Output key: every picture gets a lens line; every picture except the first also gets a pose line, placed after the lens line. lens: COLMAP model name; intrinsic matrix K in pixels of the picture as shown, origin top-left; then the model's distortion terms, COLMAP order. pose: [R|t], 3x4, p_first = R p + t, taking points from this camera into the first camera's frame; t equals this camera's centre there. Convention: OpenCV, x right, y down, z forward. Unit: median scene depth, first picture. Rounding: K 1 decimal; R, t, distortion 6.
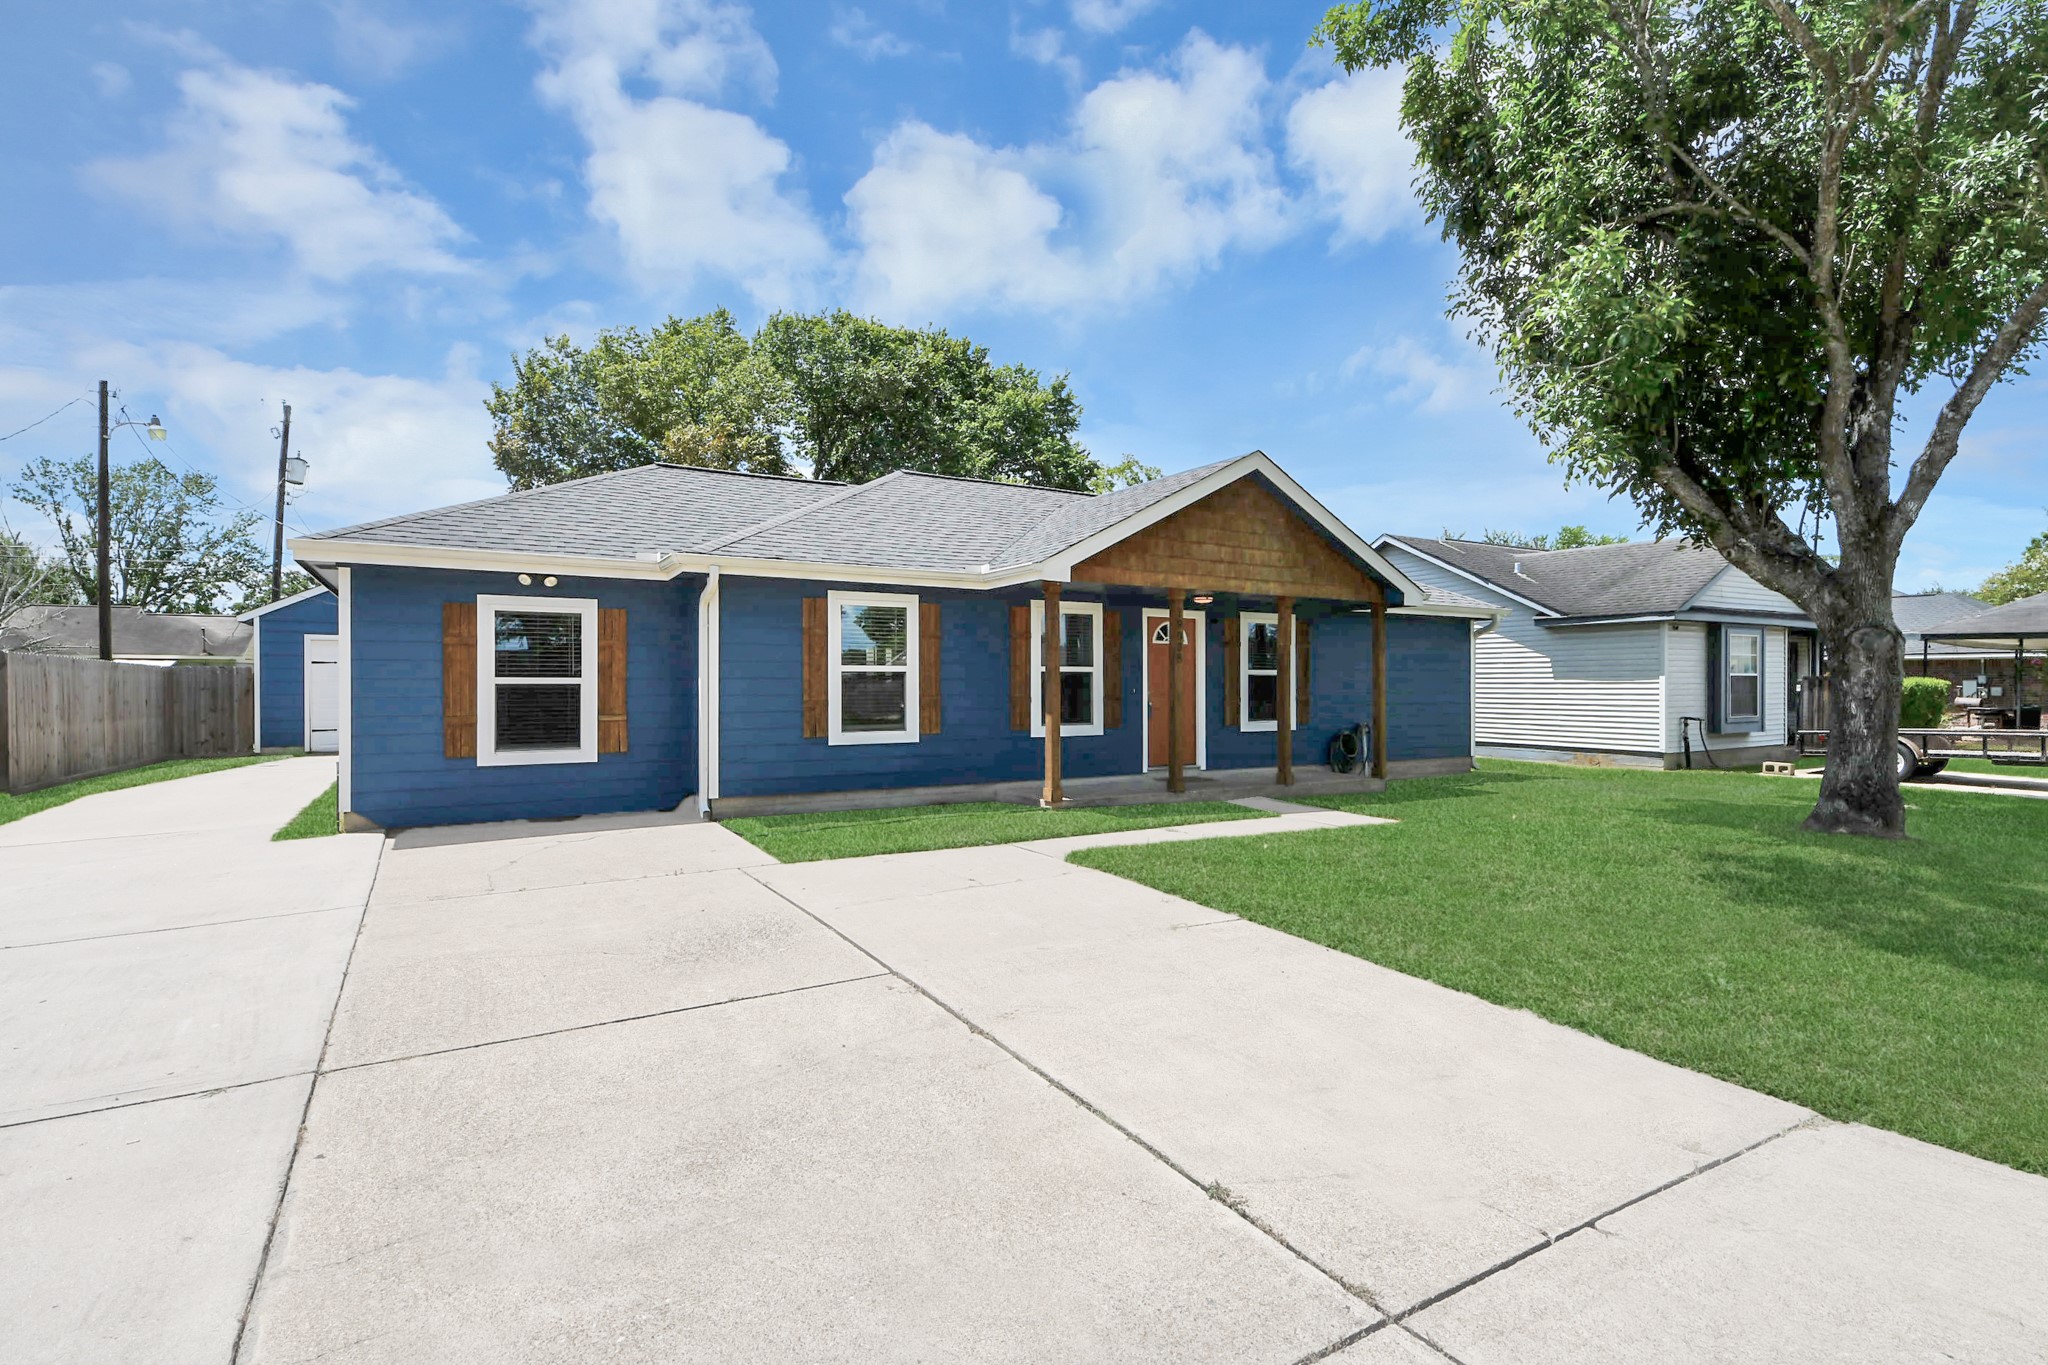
lens RADIAL K [[955.4, 0, 1024.0], [0, 955.4, 682.5], [0, 0, 1]] dist [-0.000214, 0.000112]
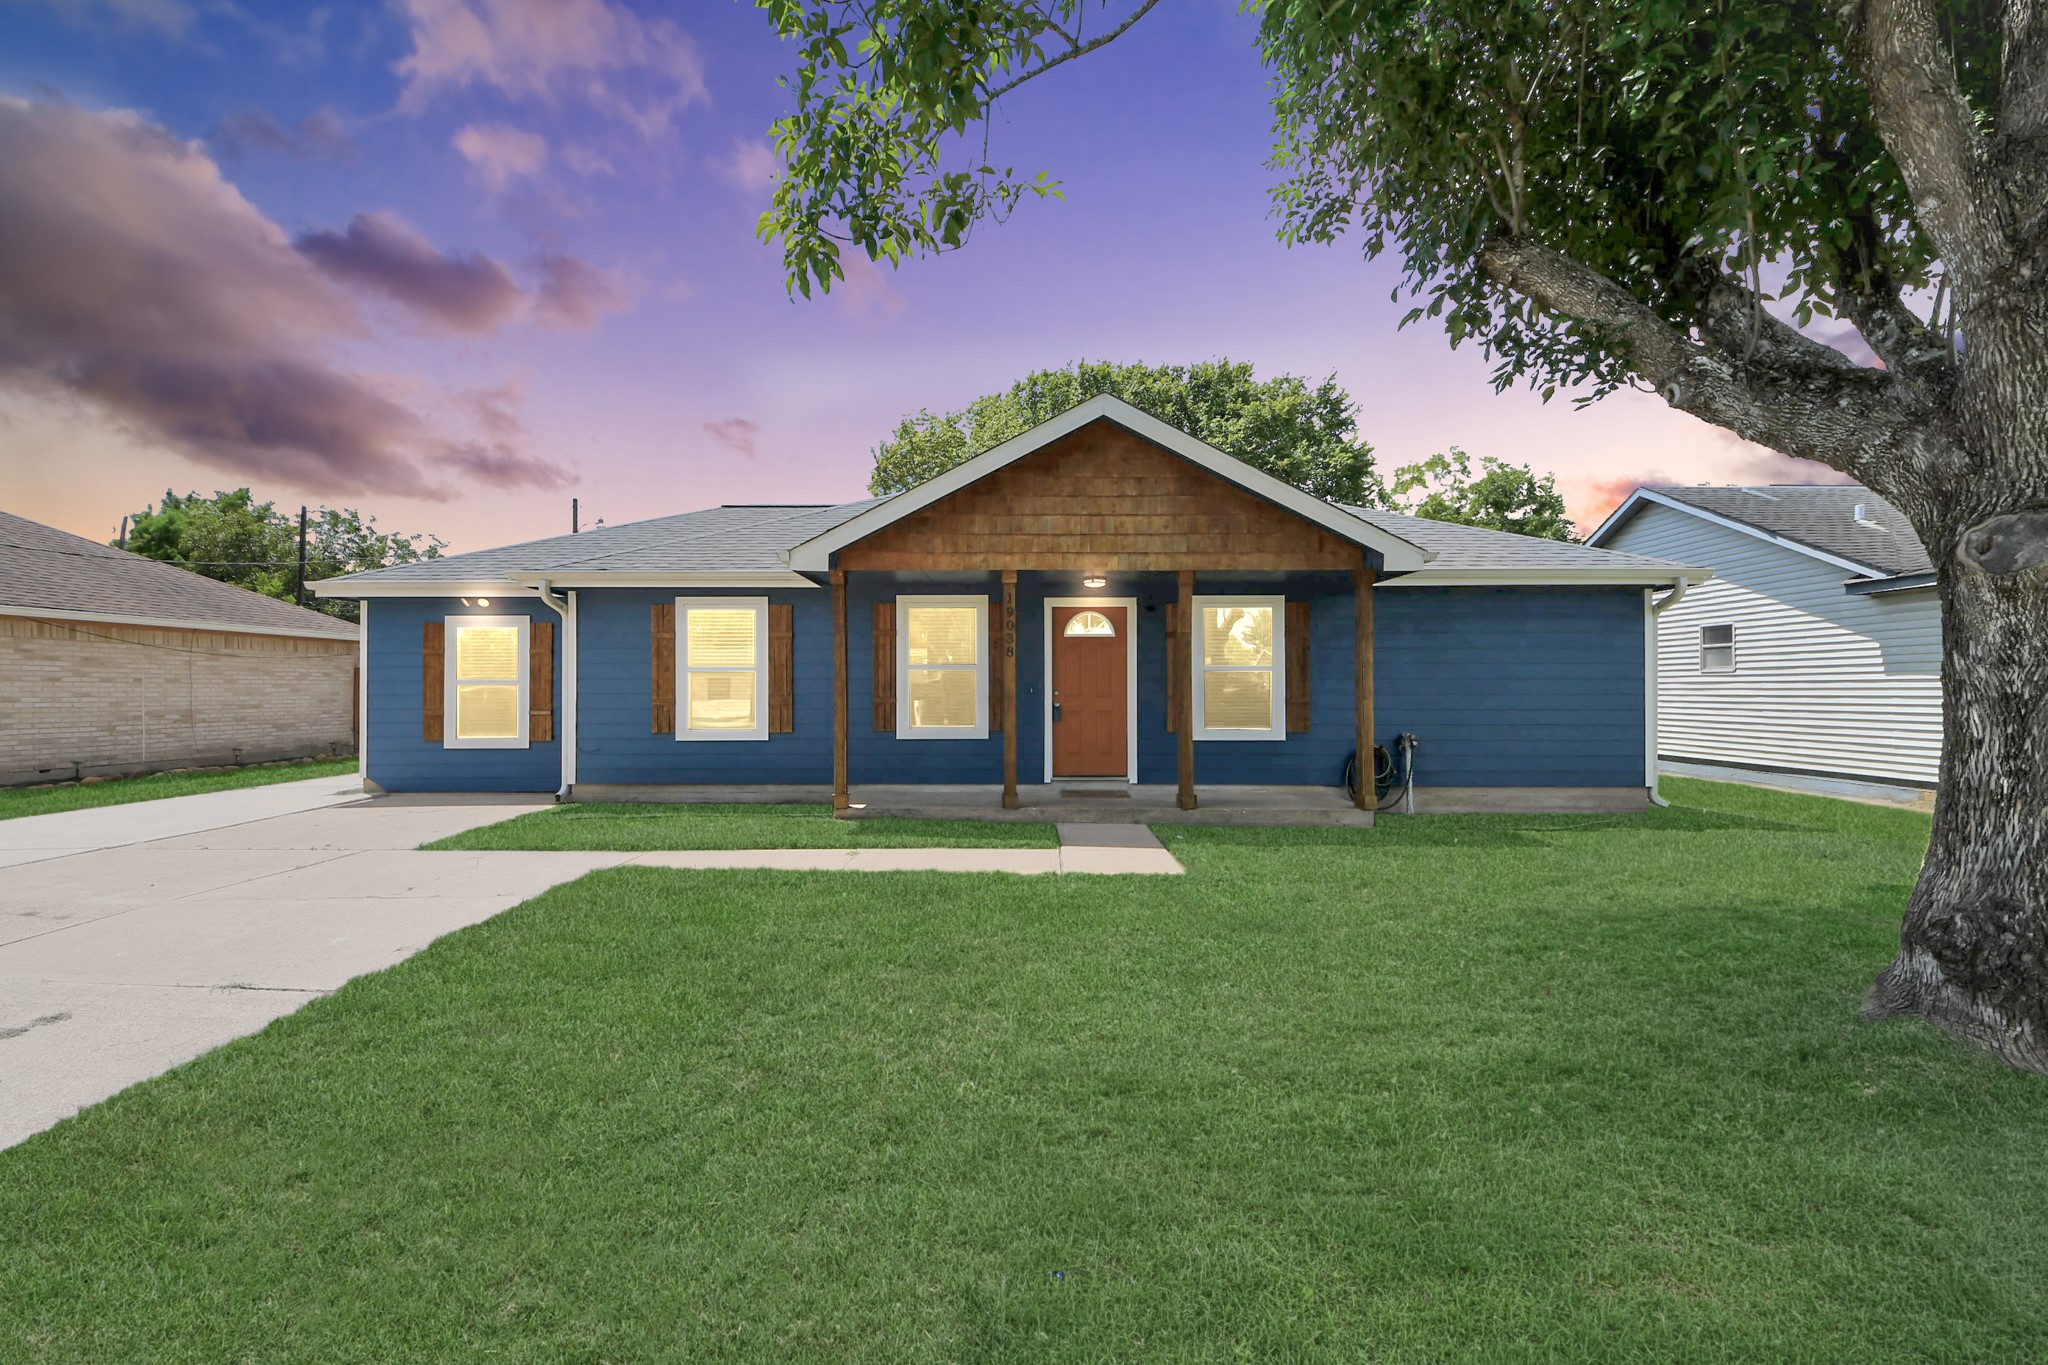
lens RADIAL K [[786.0, 0, 1024.0], [0, 786.0, 682.5], [0, 0, 1]] dist [0.013366, -0.010245]
pose [[0.858586, -0.007870, -0.512609, 0.509469], [0.002685, 0.999937, -0.010855, 0.009473], [0.512662, 0.007944, 0.858553, 0.382777]]
